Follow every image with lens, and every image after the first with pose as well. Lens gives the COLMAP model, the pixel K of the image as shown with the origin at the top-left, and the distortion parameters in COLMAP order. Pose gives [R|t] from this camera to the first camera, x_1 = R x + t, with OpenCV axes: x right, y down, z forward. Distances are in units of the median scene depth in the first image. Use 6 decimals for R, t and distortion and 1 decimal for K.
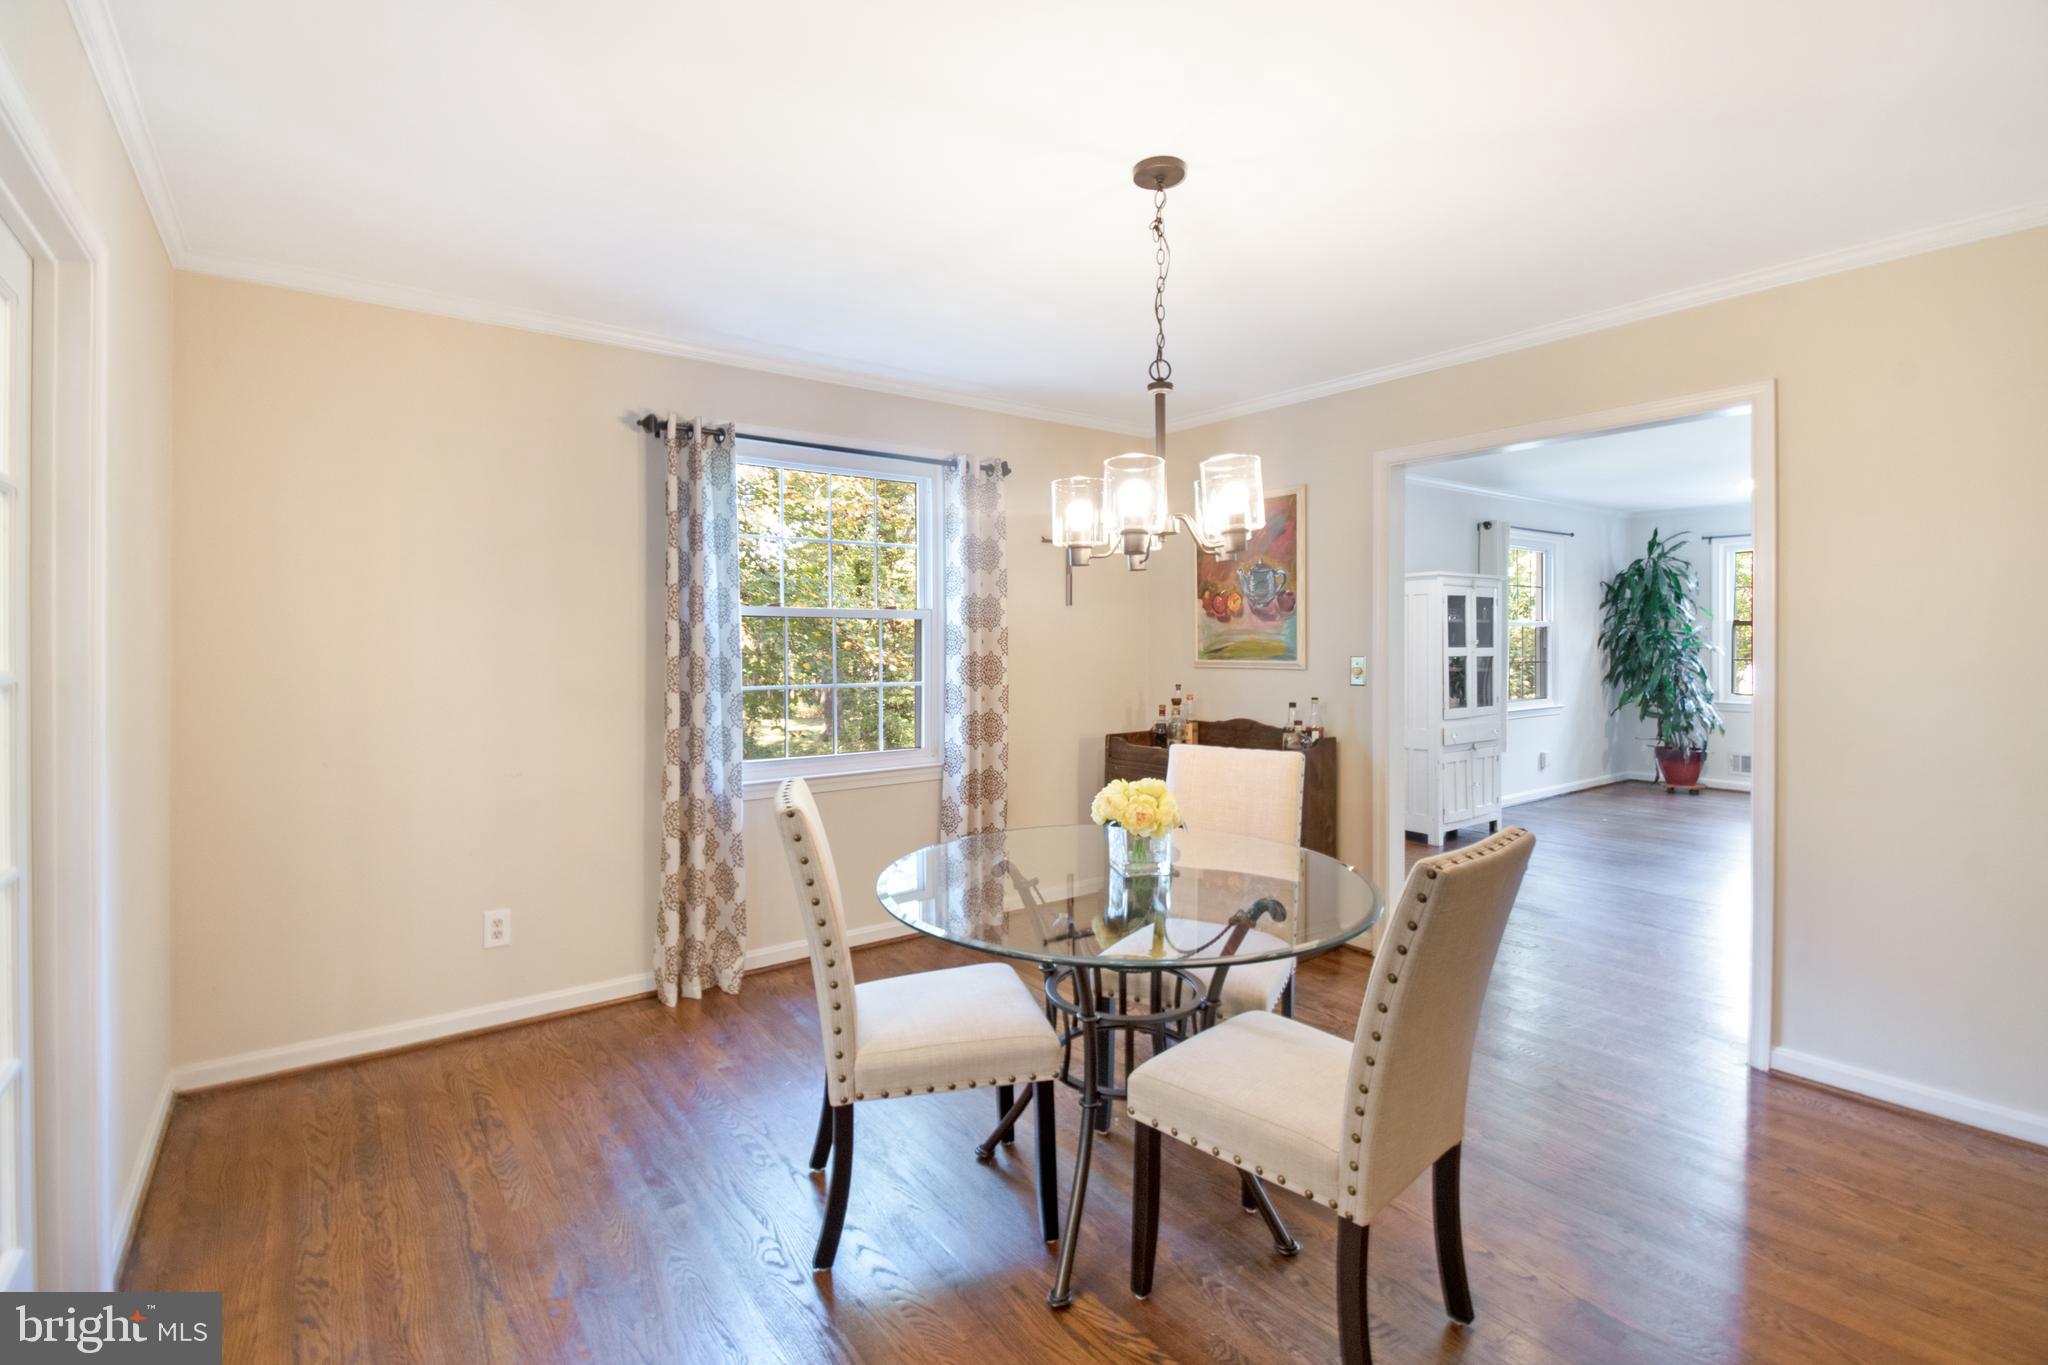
lens RADIAL K [[931.2, 0, 1037.9], [0, 931.2, 632.5], [0, 0, 1]] dist [0.007413, -0.000184]
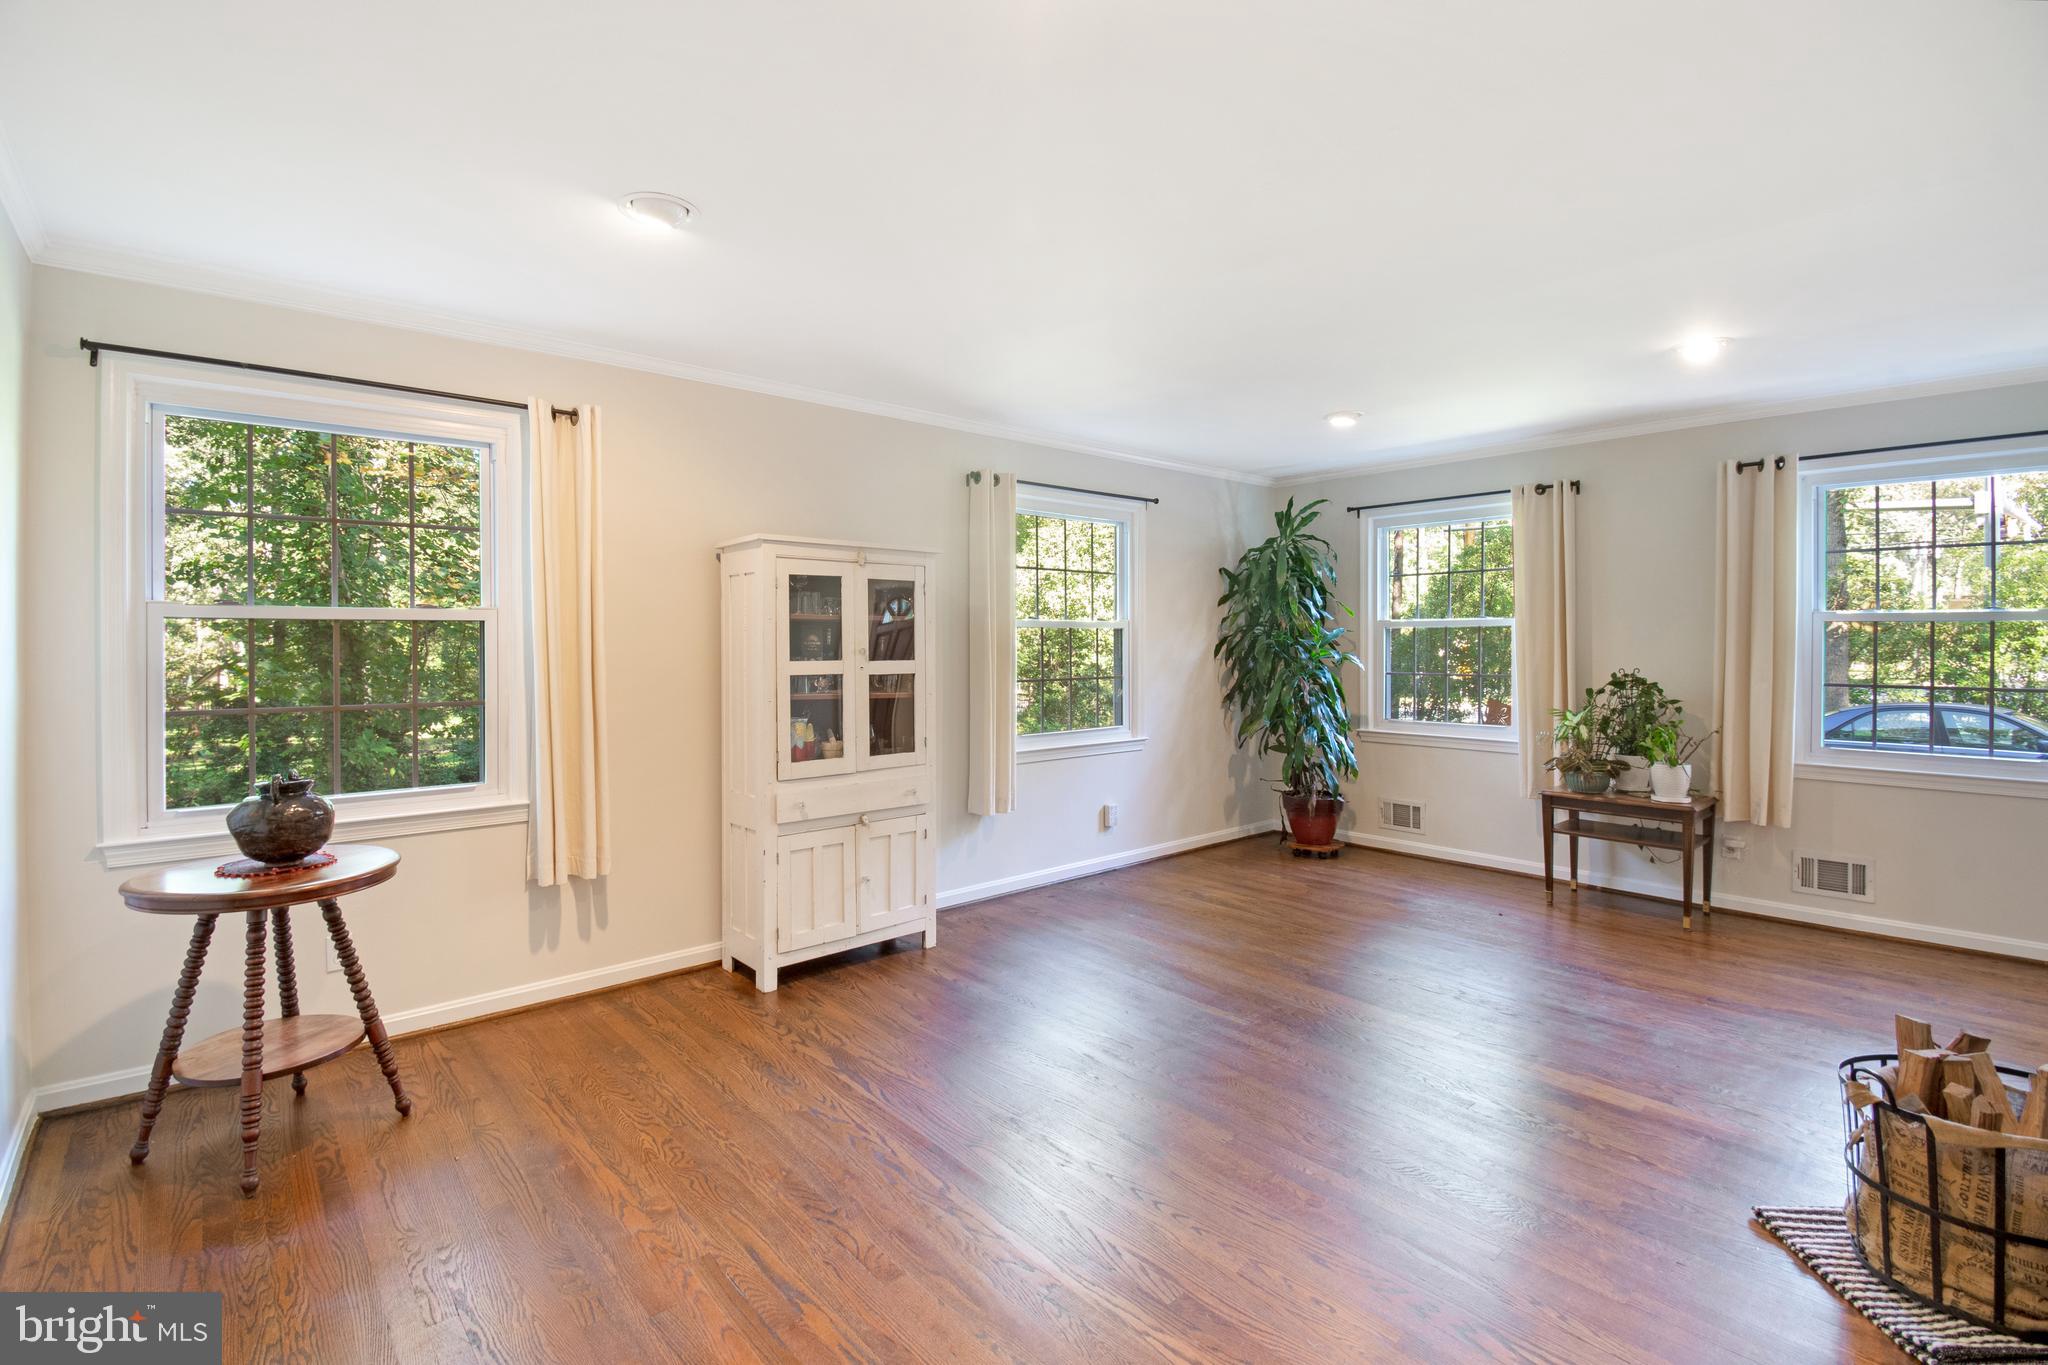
lens RADIAL K [[912.6, 0, 987.4], [0, 912.6, 636.2], [0, 0, 1]] dist [-0.000249, -0.000127]
pose [[0.998868, 0.001035, 0.047556, 0.404376], [-0.001003, 0.999999, -0.000690, 0.000123], [-0.047557, 0.000641, 0.998868, 0.301625]]
